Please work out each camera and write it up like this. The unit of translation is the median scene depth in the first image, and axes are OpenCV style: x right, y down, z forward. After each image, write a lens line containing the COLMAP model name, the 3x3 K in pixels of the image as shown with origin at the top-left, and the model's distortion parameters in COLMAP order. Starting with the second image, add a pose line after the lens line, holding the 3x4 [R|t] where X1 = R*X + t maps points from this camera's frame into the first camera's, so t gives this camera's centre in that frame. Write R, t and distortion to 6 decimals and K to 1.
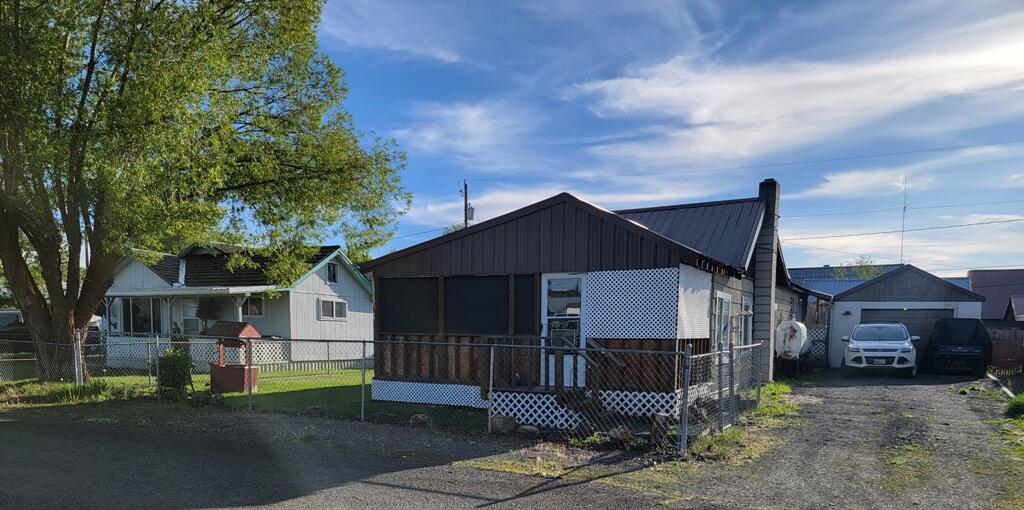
lens RADIAL K [[722.6, 0, 491.7], [0, 722.6, 390.5], [0, 0, 1]] dist [0.080608, -0.063111]
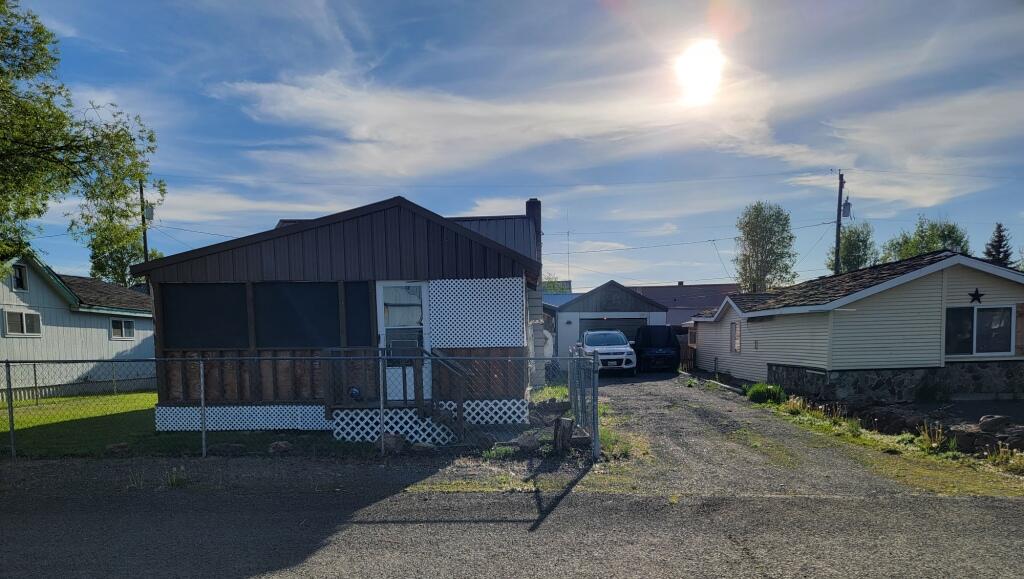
lens RADIAL K [[722.0, 0, 511.3], [0, 722.0, 397.3], [0, 0, 1]] dist [0.085437, -0.068187]
pose [[0.891737, -0.059836, 0.448580, -0.126170], [0.063266, 0.997970, 0.007352, -0.004488], [-0.448109, 0.021823, 0.893712, 0.053776]]
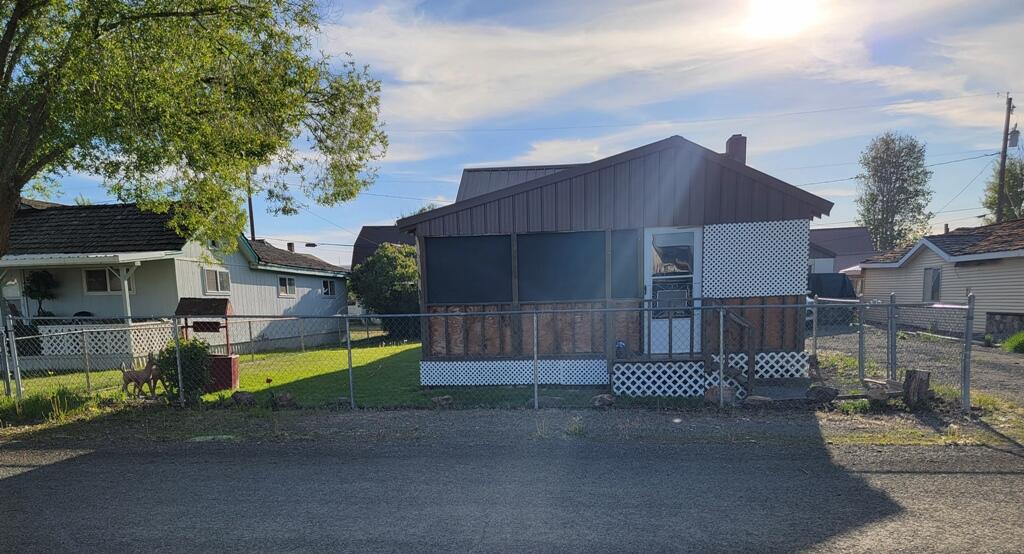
lens RADIAL K [[749.9, 0, 491.0], [0, 749.9, 421.6], [0, 0, 1]] dist [0.078968, -0.063351]
pose [[0.929927, -0.094998, 0.355262, -0.285311], [0.067997, 0.993818, 0.087764, -0.011822], [-0.361403, -0.057458, 0.930638, 0.114727]]
